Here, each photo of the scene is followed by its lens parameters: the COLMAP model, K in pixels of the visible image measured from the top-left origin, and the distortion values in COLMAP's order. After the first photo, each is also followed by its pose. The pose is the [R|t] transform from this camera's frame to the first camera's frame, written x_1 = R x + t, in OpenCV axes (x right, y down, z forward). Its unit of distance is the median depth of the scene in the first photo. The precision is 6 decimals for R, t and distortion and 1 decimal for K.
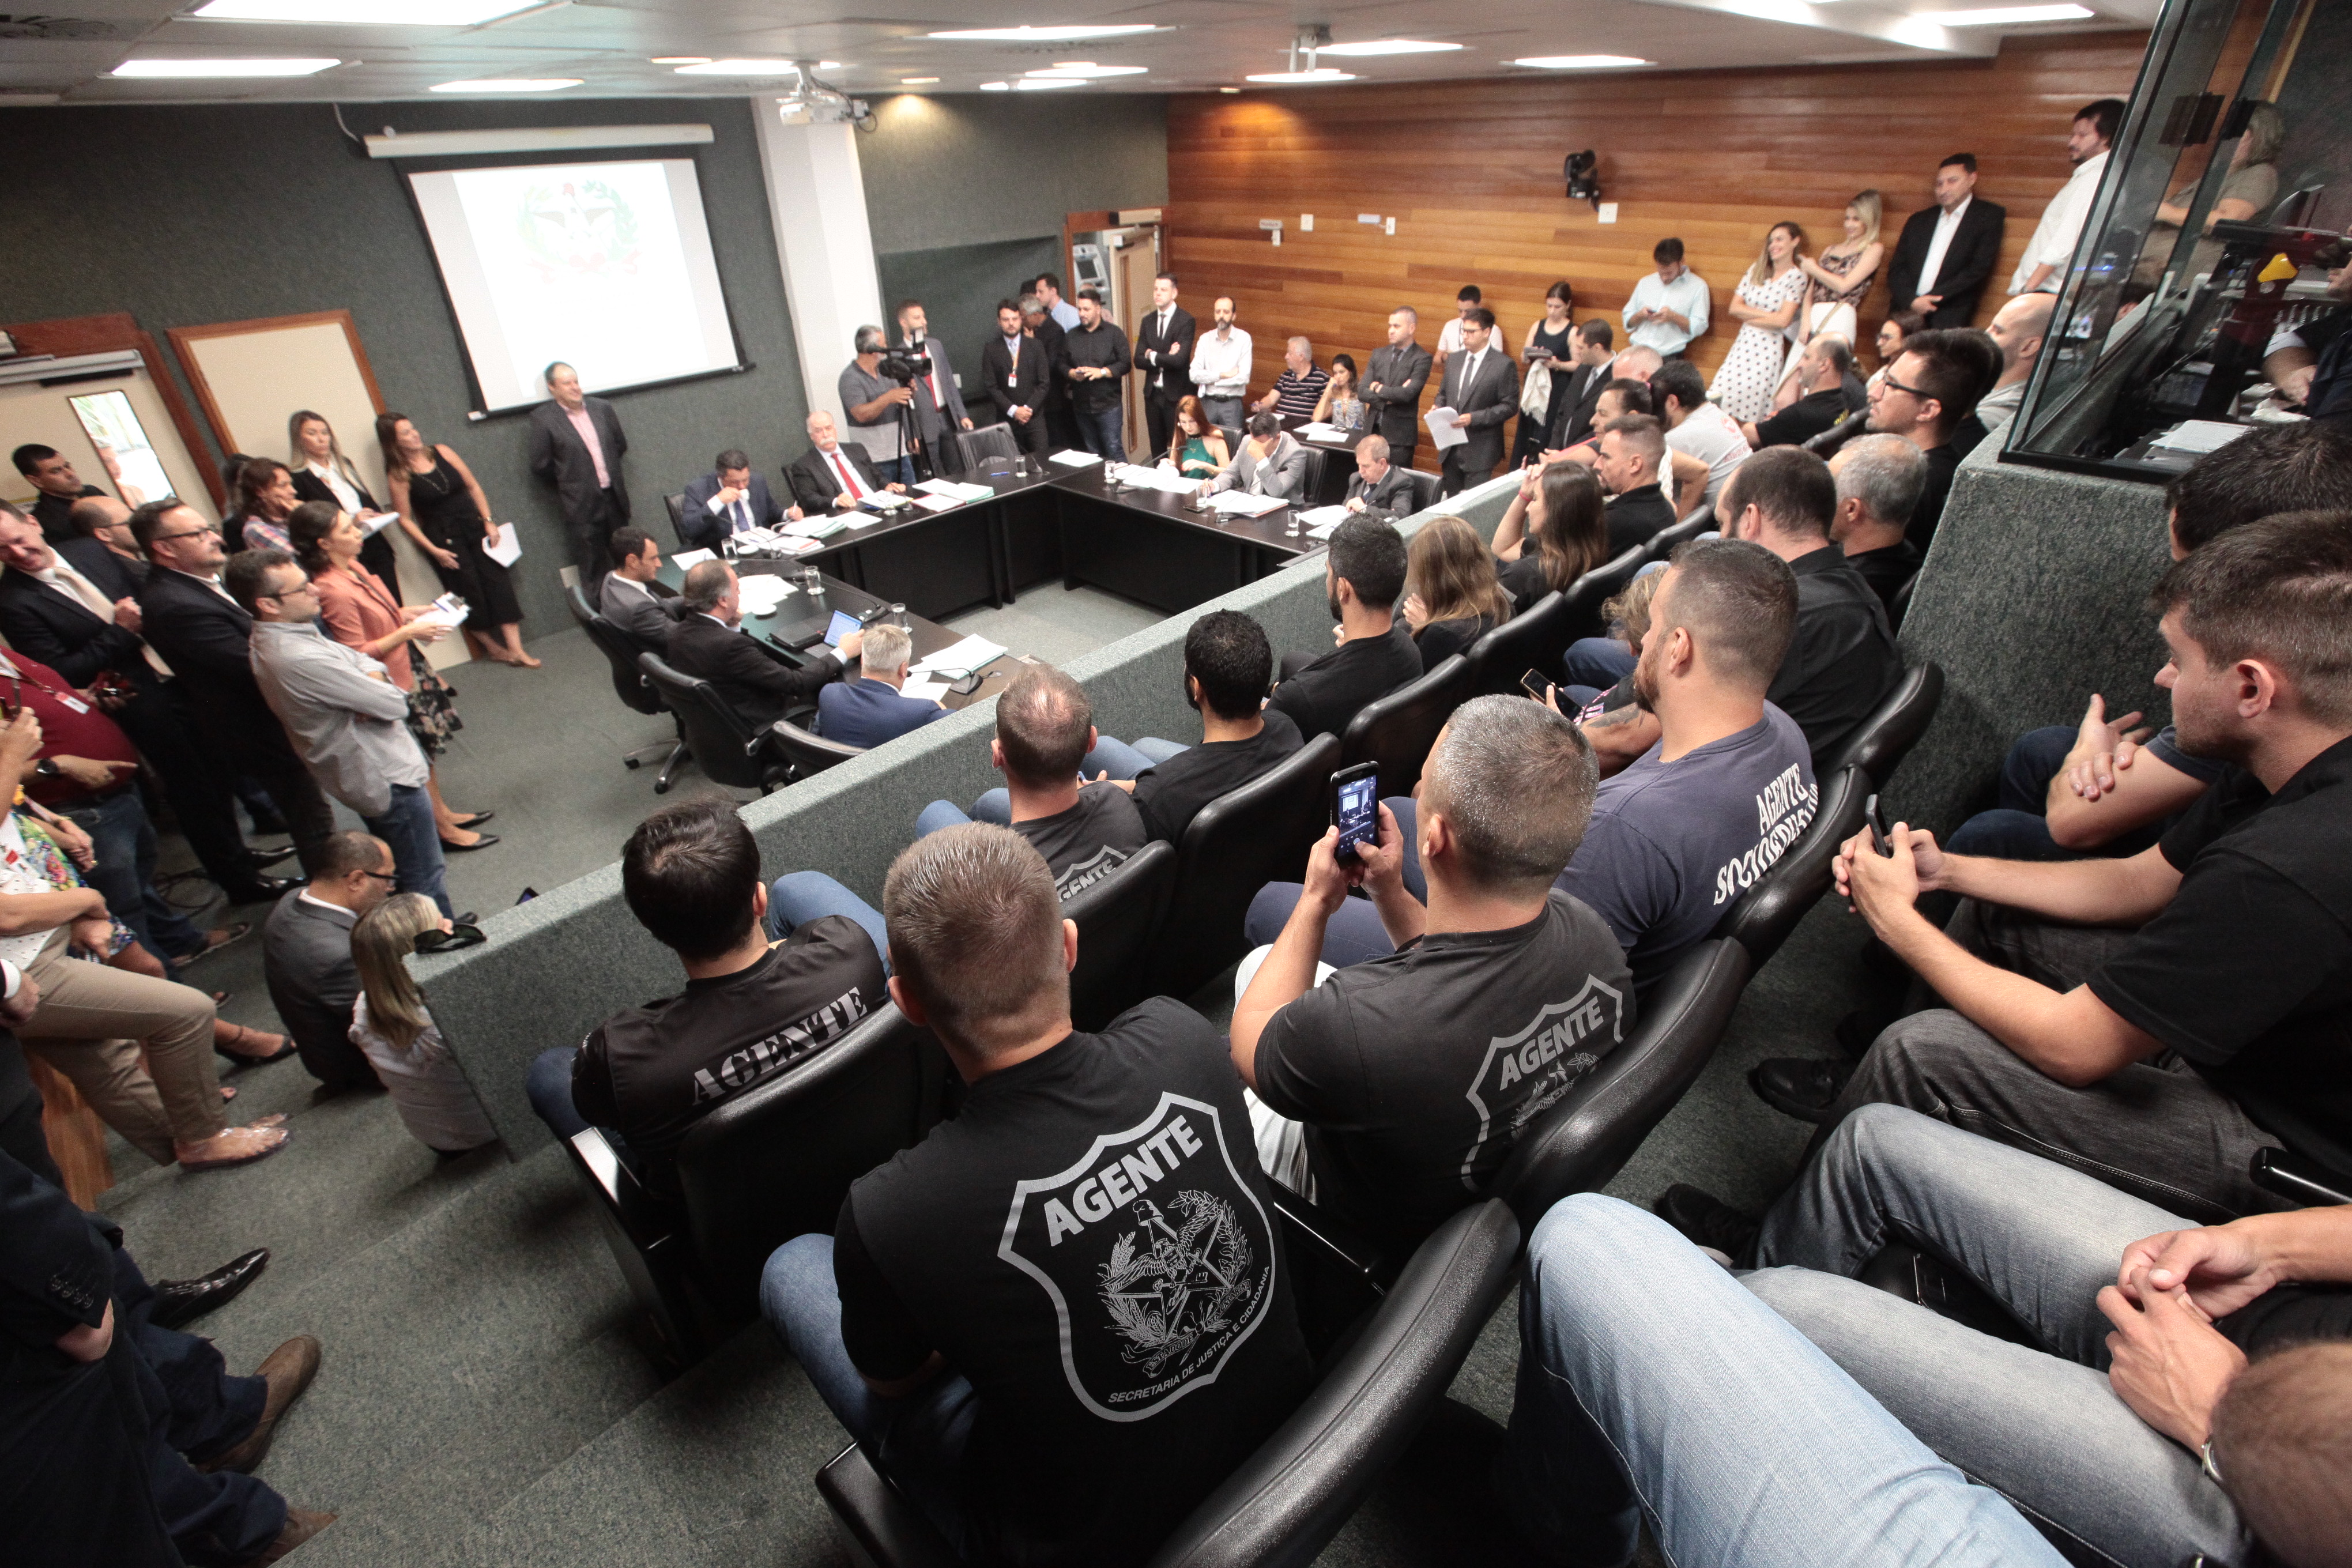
lens RADIAL K [[1076.1, 0, 1172.4], [0, 1076.1, 785.5], [0, 0, 1]] dist [-0.045155, 0.013764]
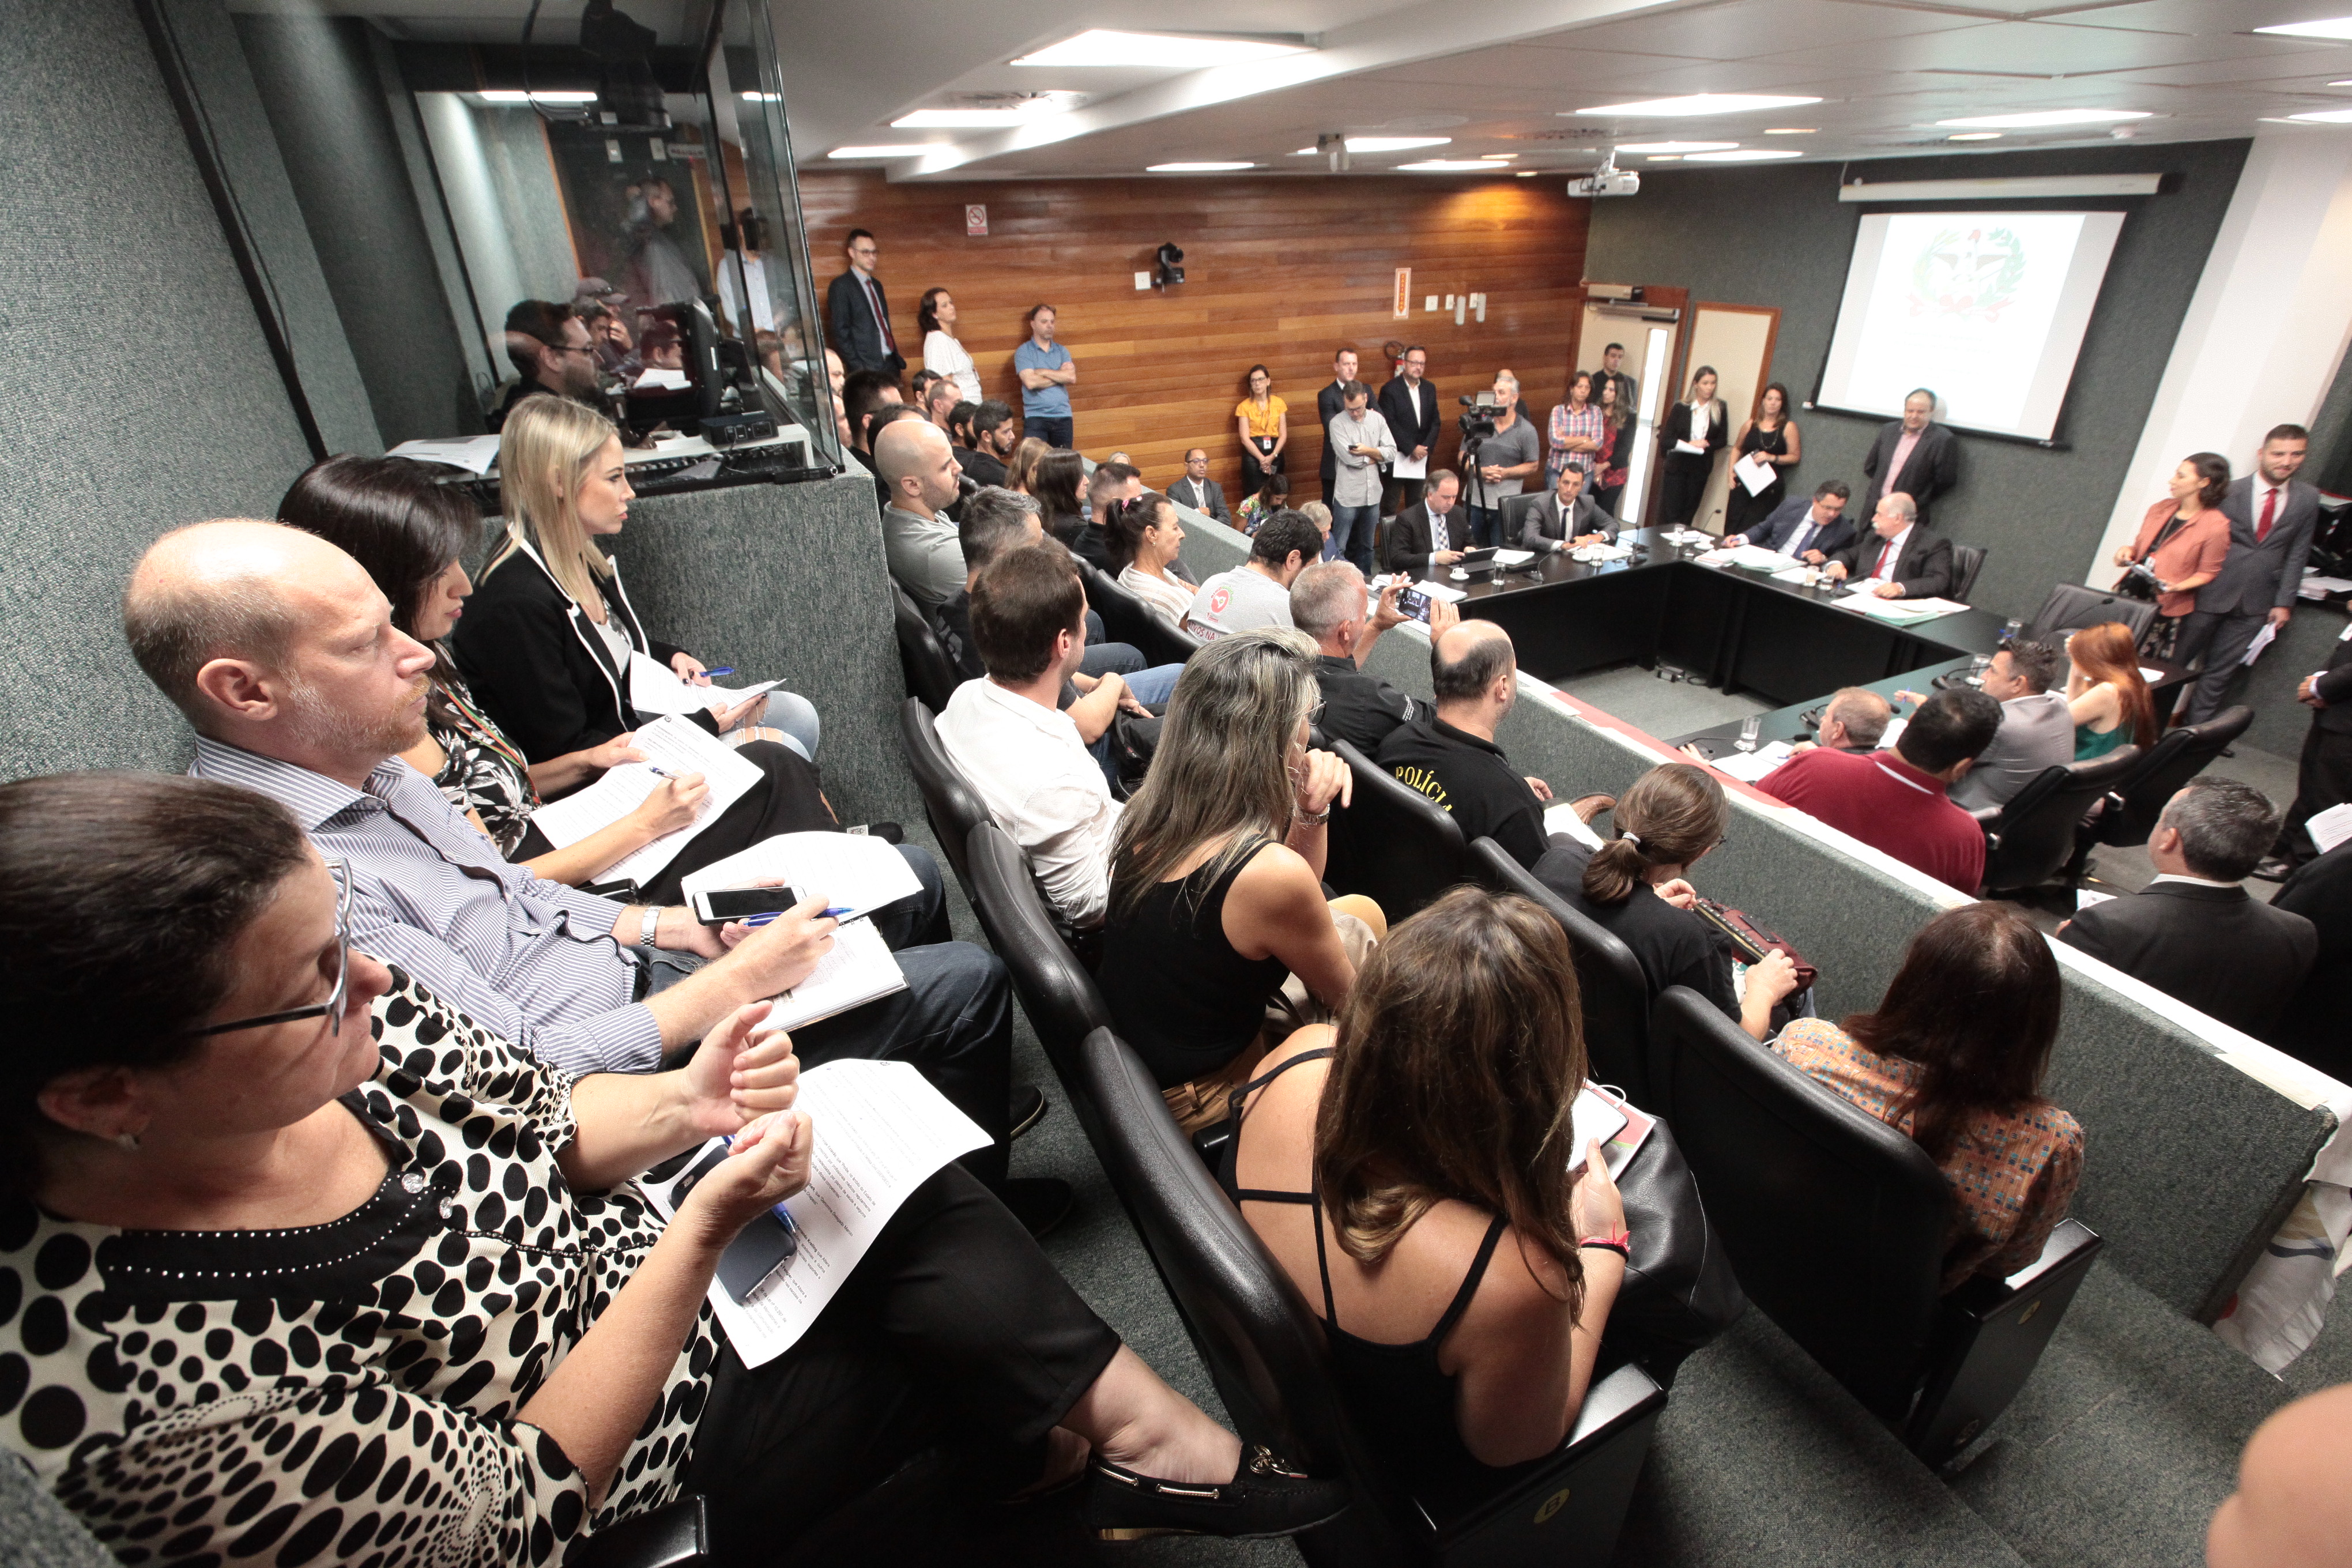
lens RADIAL K [[1076.1, 0, 1169.4], [0, 1076.1, 787.2], [0, 0, 1]] dist [-0.045155, 0.013764]
pose [[-0.366805, 0.473859, -0.800570, 0.820839], [-0.445103, 0.666270, 0.598304, -0.459593], [0.816907, 0.575797, -0.033475, 0.682673]]
